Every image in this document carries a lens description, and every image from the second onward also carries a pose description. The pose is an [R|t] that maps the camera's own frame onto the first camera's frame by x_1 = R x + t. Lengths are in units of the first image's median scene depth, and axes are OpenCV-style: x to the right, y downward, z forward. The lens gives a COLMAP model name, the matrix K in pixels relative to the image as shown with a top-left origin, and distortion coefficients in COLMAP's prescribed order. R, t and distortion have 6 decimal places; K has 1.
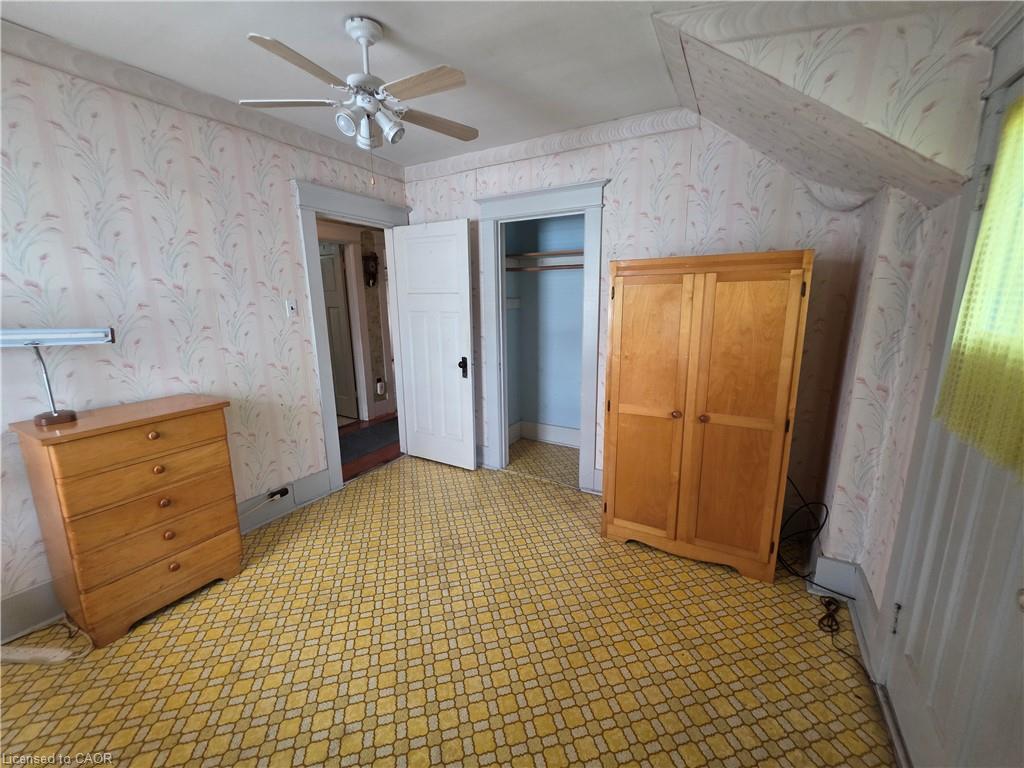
lens RADIAL K [[410.1, 0, 510.8], [0, 410.1, 379.6], [0, 0, 1]] dist [0.000905, -0.000104]
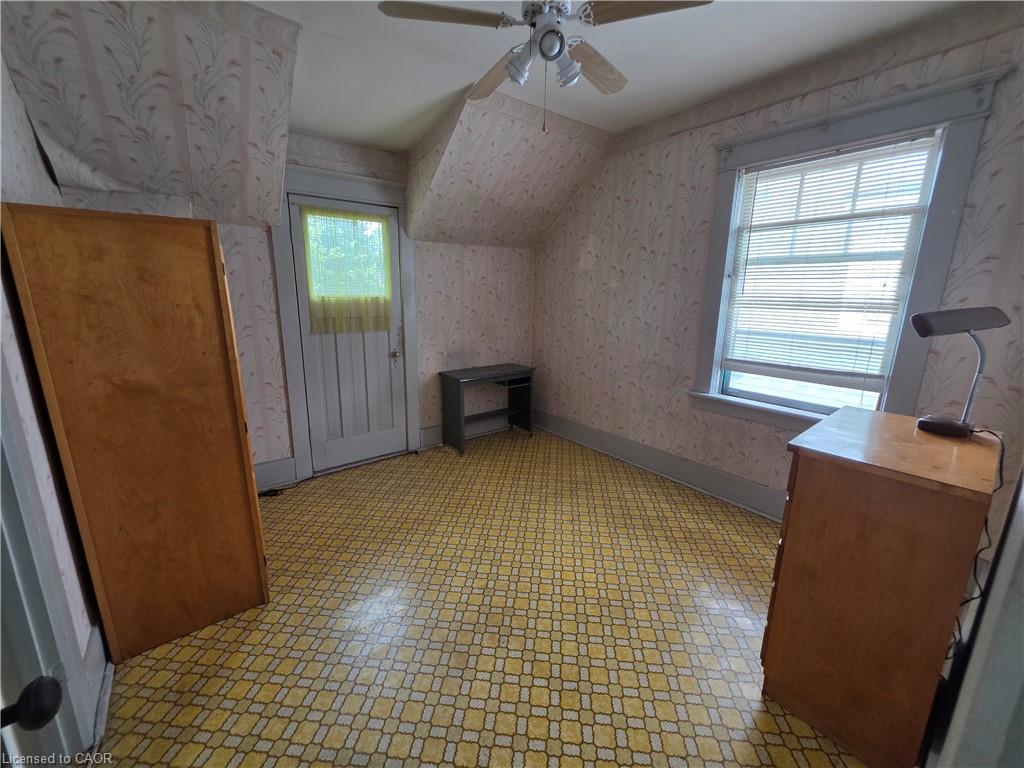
lens RADIAL K [[410.1, 0, 510.8], [0, 410.1, 379.6], [0, 0, 1]] dist [0.000905, -0.000104]
pose [[-0.929052, -0.078101, 0.361612, -0.562290], [0.076218, 0.916084, 0.393677, -0.325435], [-0.362013, 0.393307, -0.845137, 1.757514]]
